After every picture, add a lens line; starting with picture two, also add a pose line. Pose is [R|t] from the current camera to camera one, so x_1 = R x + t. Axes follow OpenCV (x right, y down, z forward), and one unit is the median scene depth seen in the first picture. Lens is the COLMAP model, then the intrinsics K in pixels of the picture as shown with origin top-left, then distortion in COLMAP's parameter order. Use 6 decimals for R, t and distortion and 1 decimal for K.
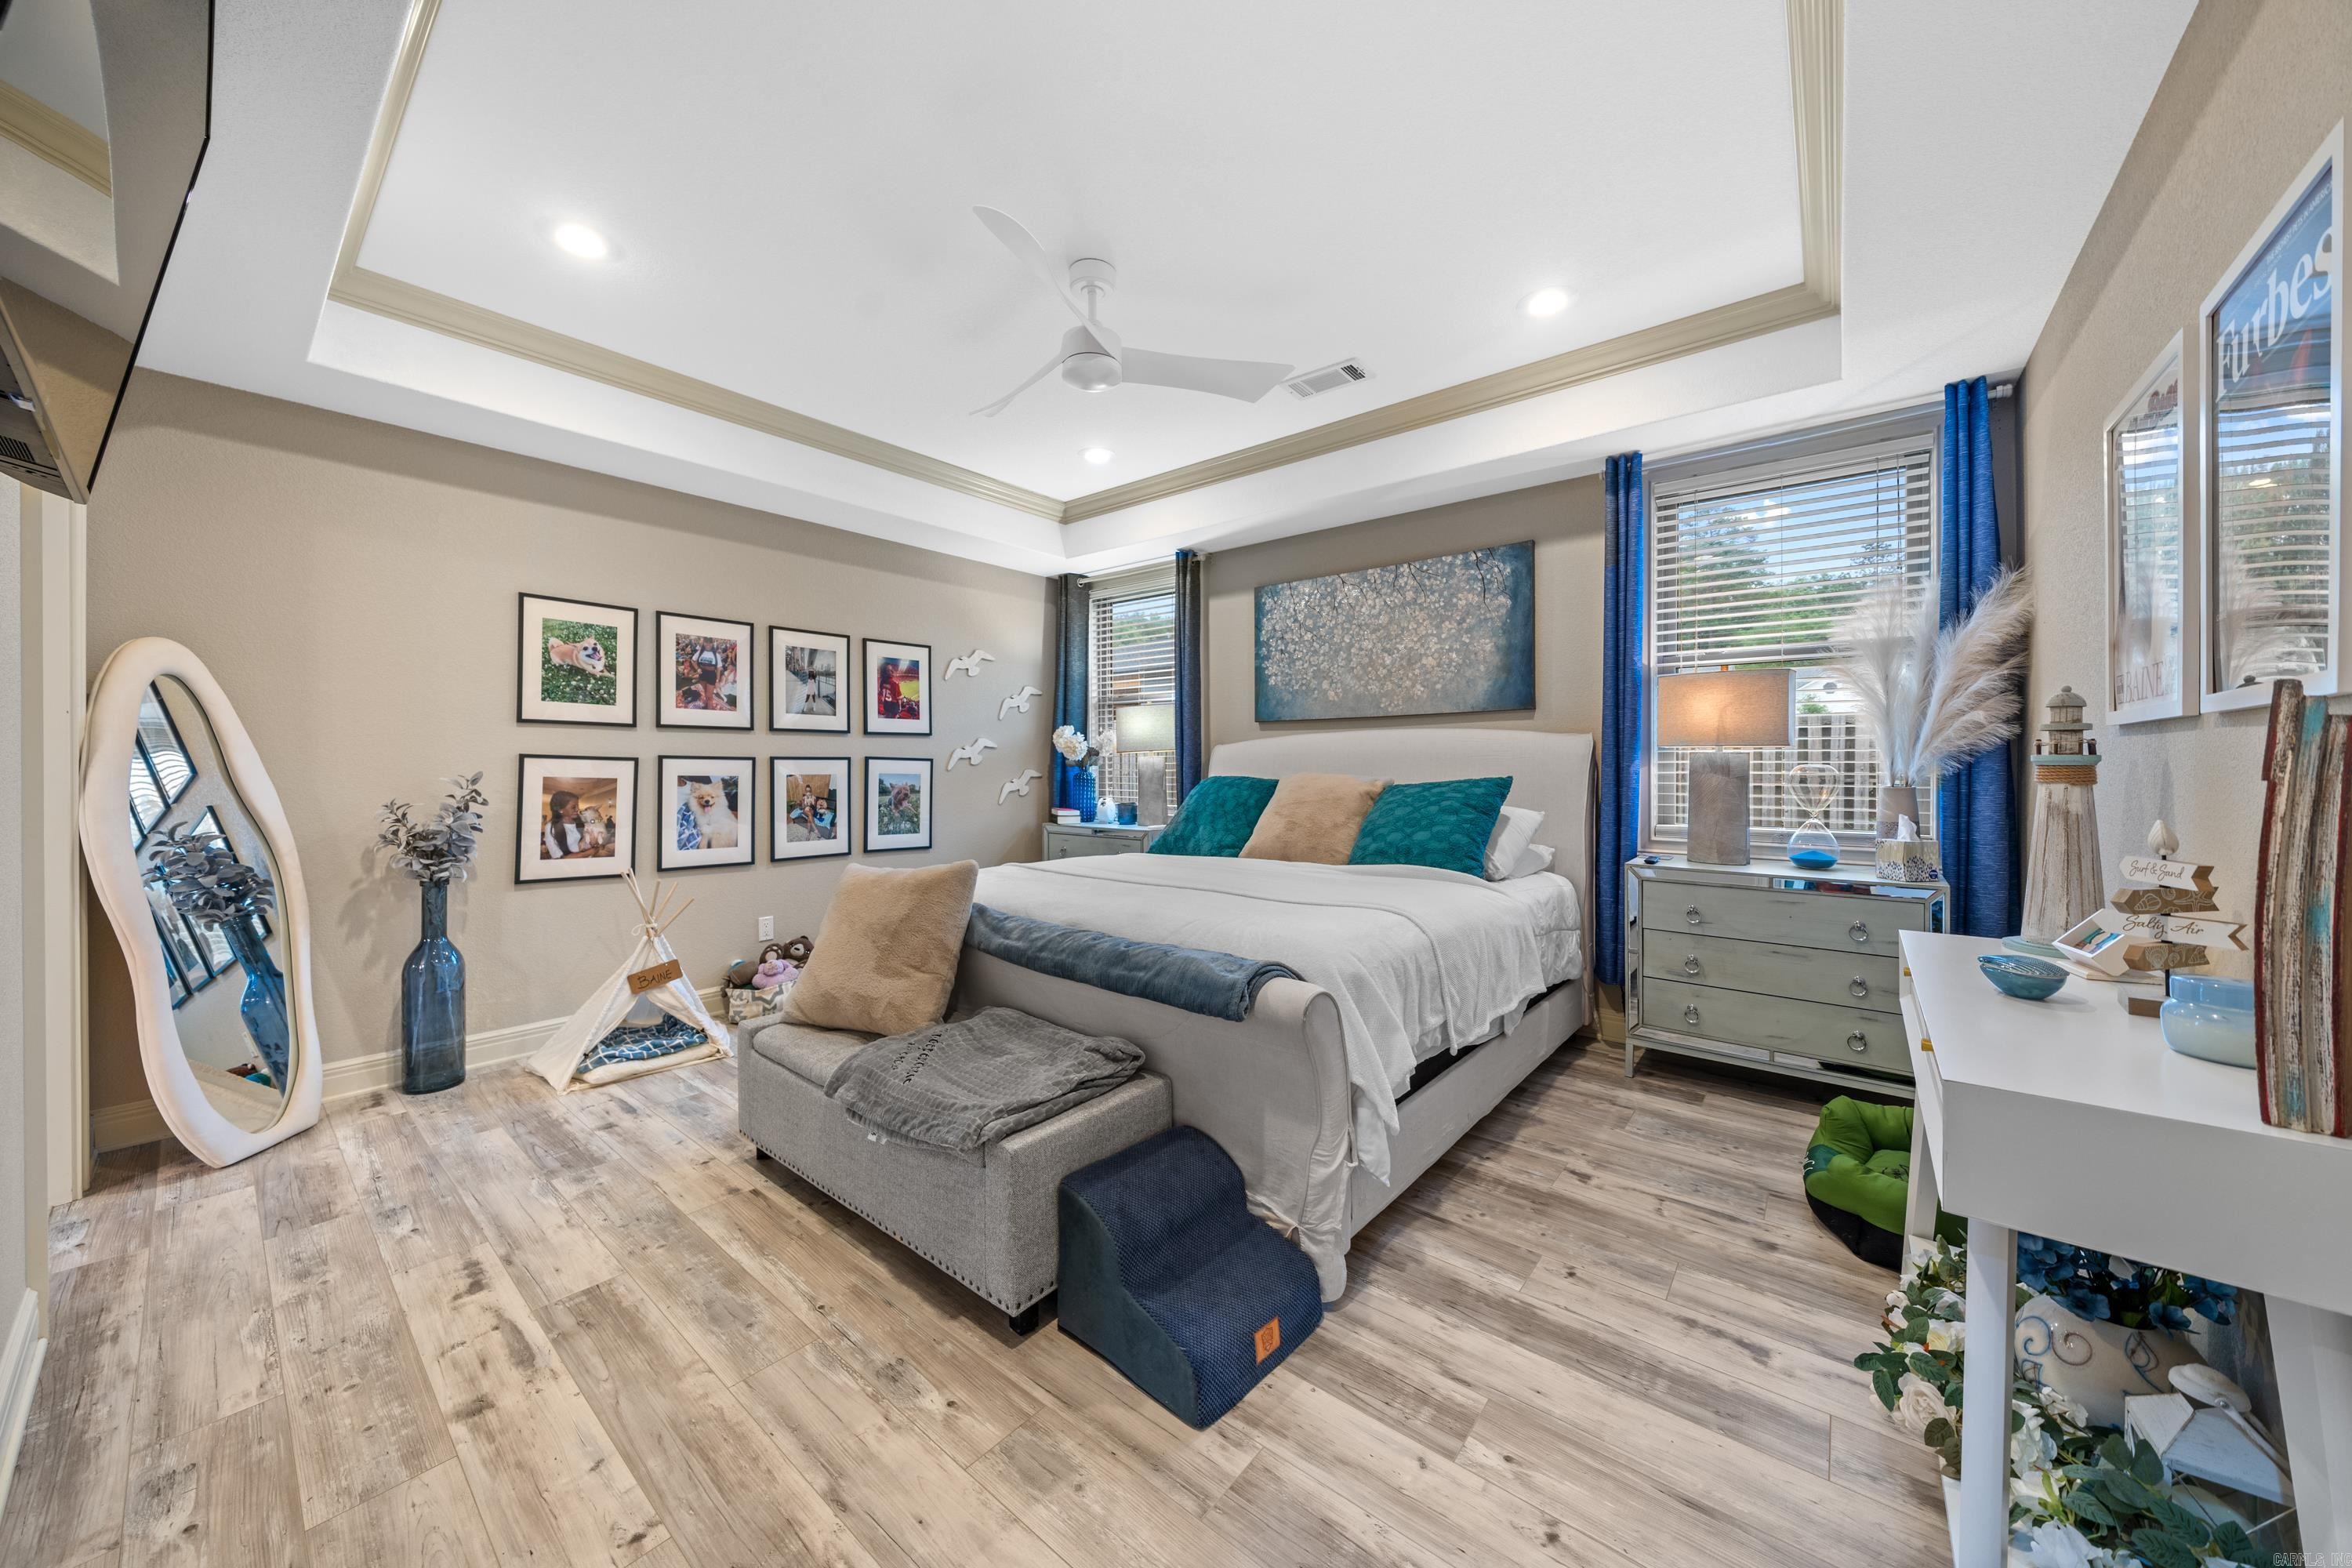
lens RADIAL K [[796.7, 0, 1181.2], [0, 796.7, 770.4], [0, 0, 1]] dist [-0.000520, 0.000011]
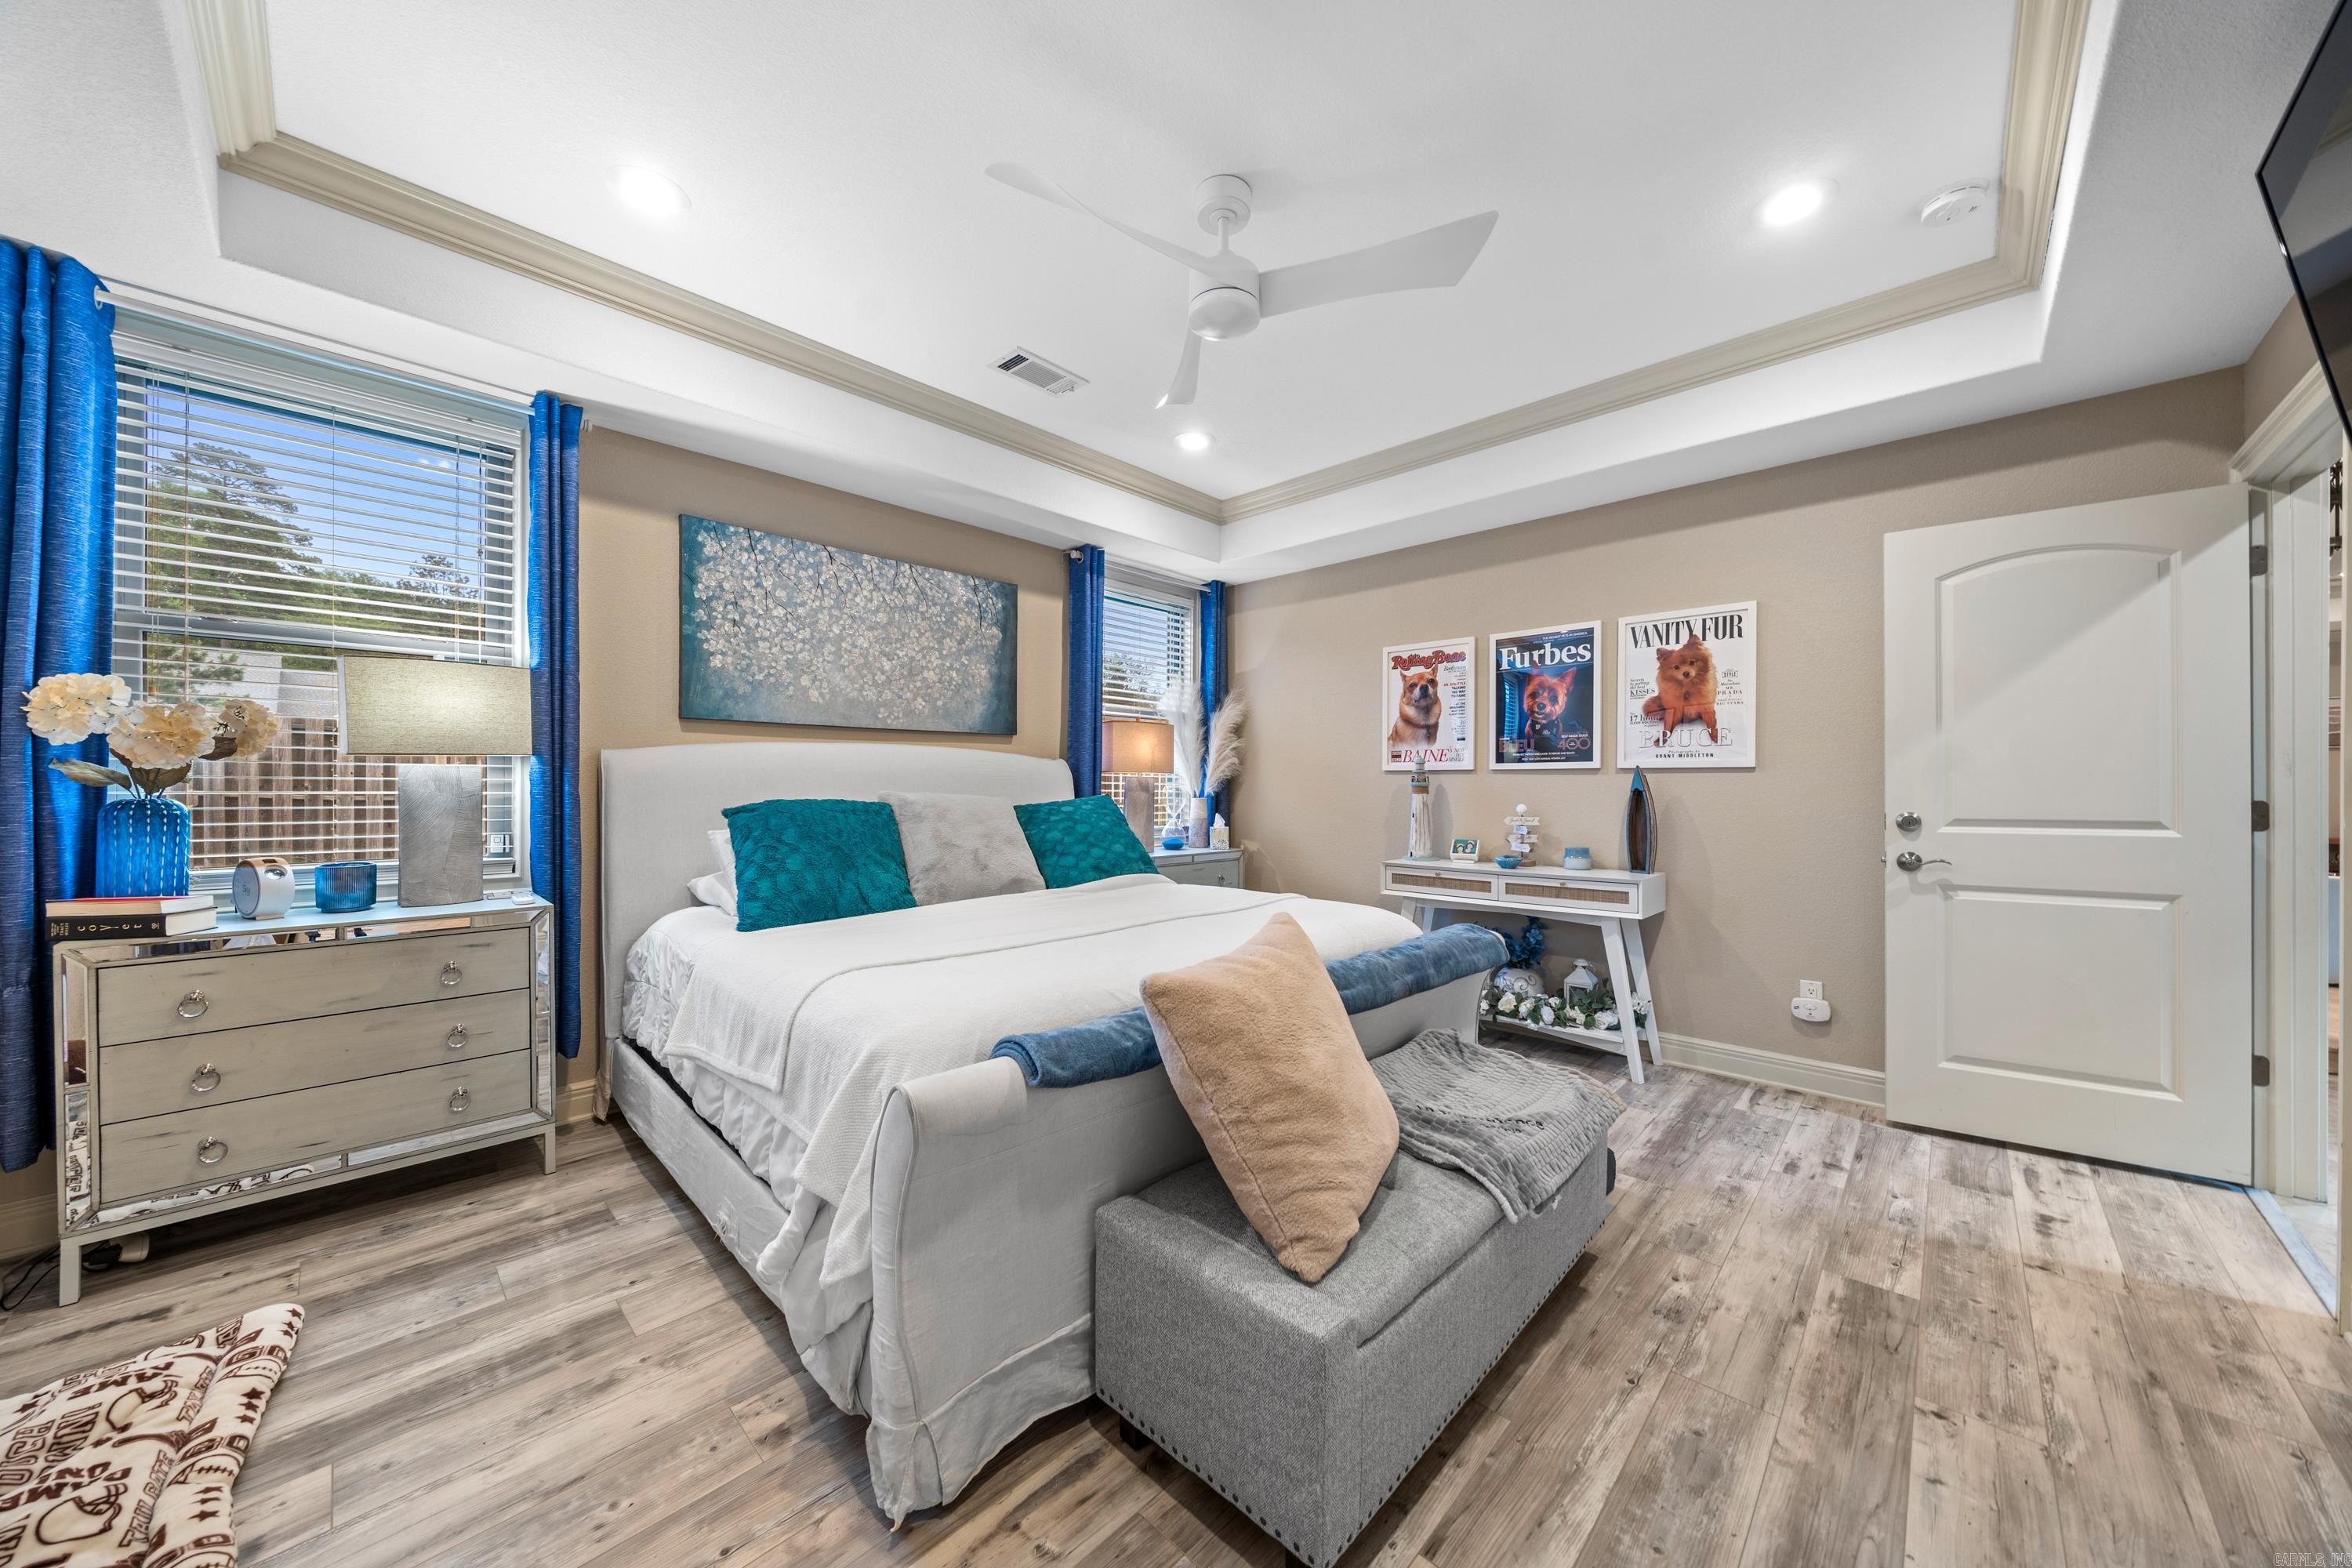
lens RADIAL K [[801.9, 0, 1163.2], [0, 801.9, 791.4], [0, 0, 1]] dist [-0.007174, 0.000018]
pose [[0.103191, -0.003715, 0.994655, -0.604301], [0.005264, 0.999981, 0.003189, -0.000095], [-0.994648, 0.004907, 0.103209, 0.616861]]
